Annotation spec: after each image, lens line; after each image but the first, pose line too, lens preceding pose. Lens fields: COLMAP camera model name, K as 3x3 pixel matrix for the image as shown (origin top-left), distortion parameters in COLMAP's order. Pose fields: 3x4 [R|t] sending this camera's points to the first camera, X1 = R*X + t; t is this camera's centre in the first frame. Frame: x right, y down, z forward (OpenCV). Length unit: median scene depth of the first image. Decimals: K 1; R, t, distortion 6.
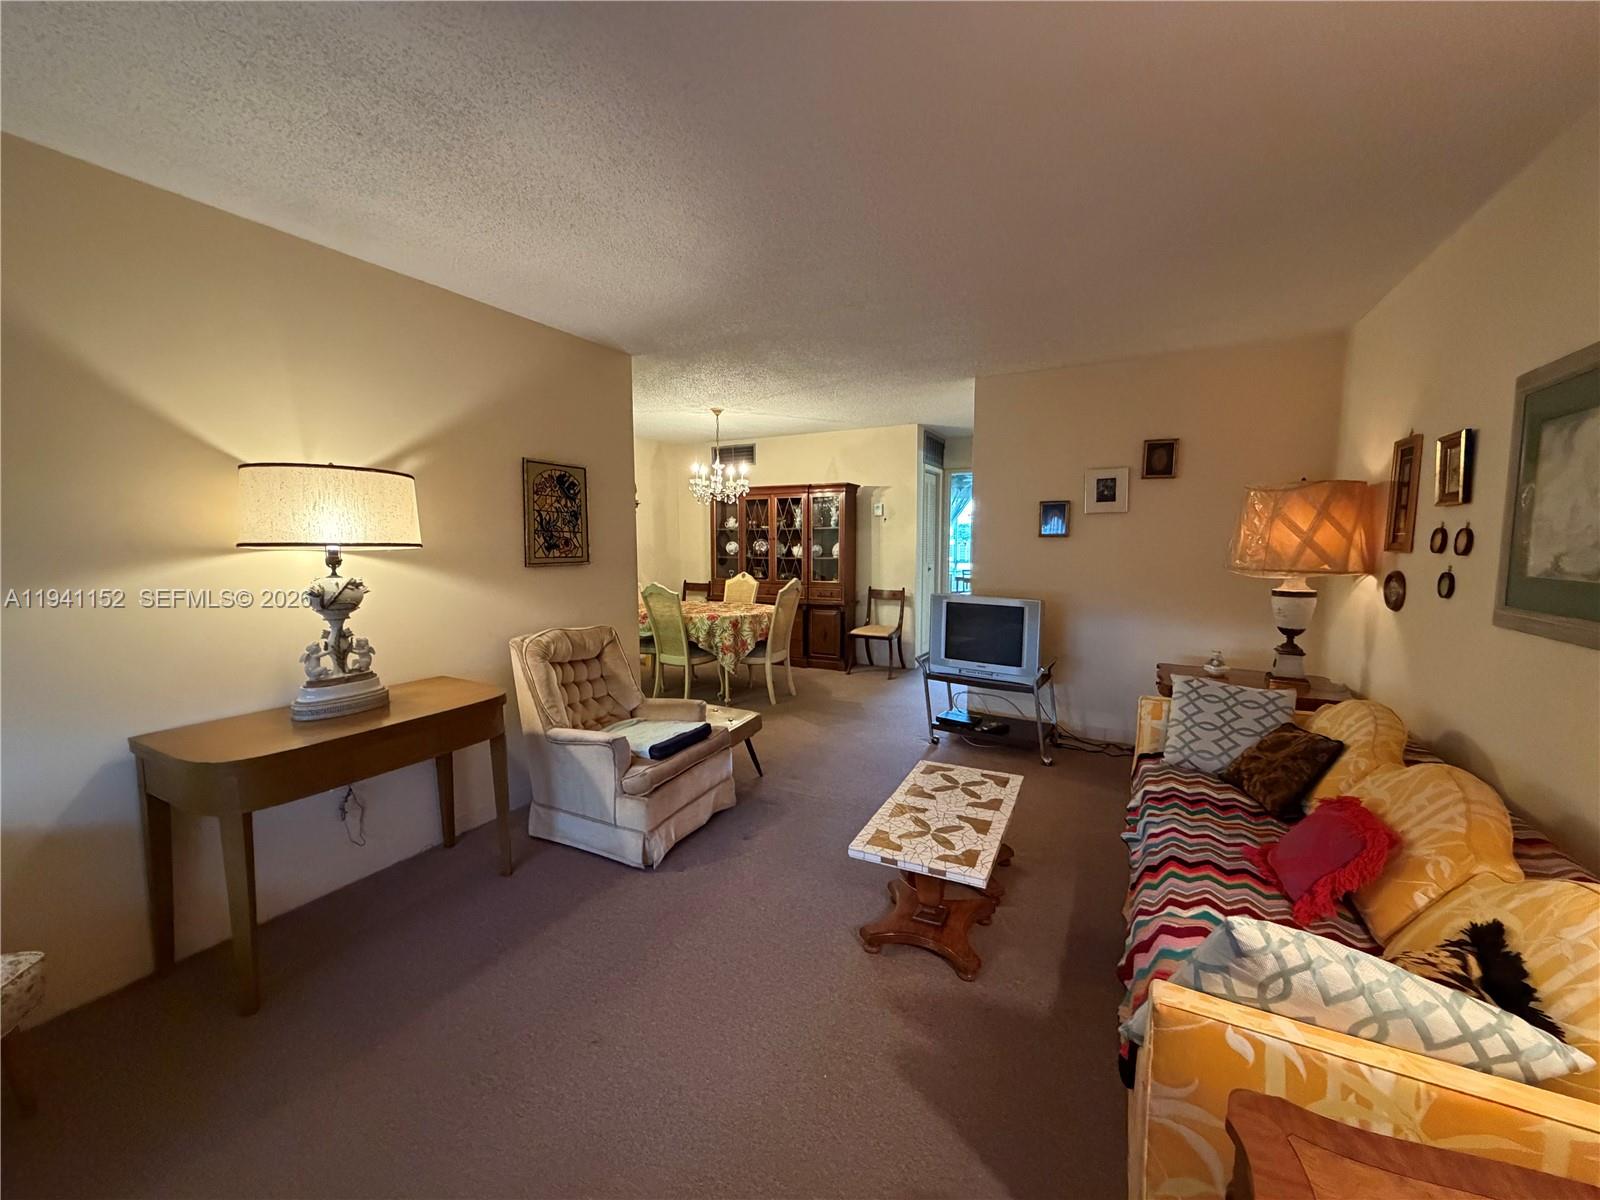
lens RADIAL K [[633.3, 0, 800.9], [0, 633.3, 601.6], [0, 0, 1]] dist [-0.000794, 0.000007]
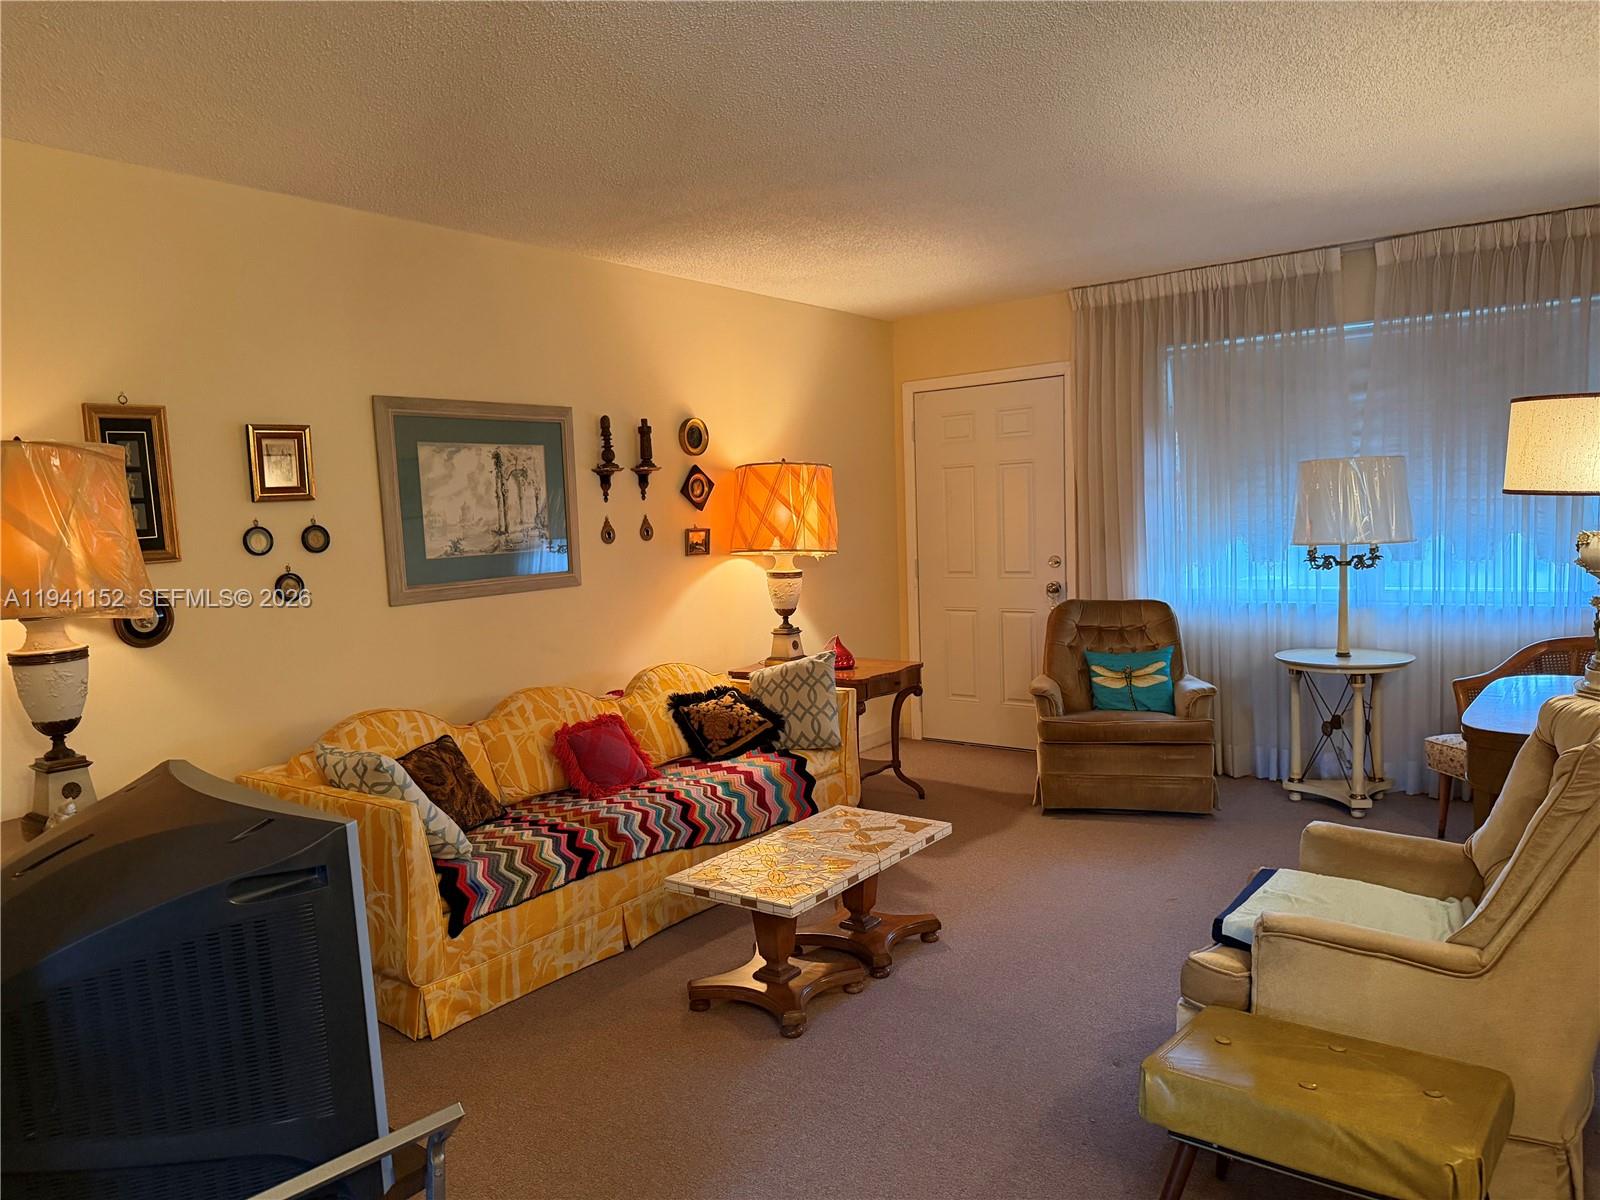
lens RADIAL K [[1131.9, 0, 798.6], [0, 1131.9, 607.9], [0, 0, 1]] dist [0.021737, -0.016471]
pose [[-0.983444, 0.029431, 0.178807, -0.016642], [0.063337, 0.980316, 0.187001, -0.312895], [-0.169784, 0.195230, -0.965950, 2.985346]]
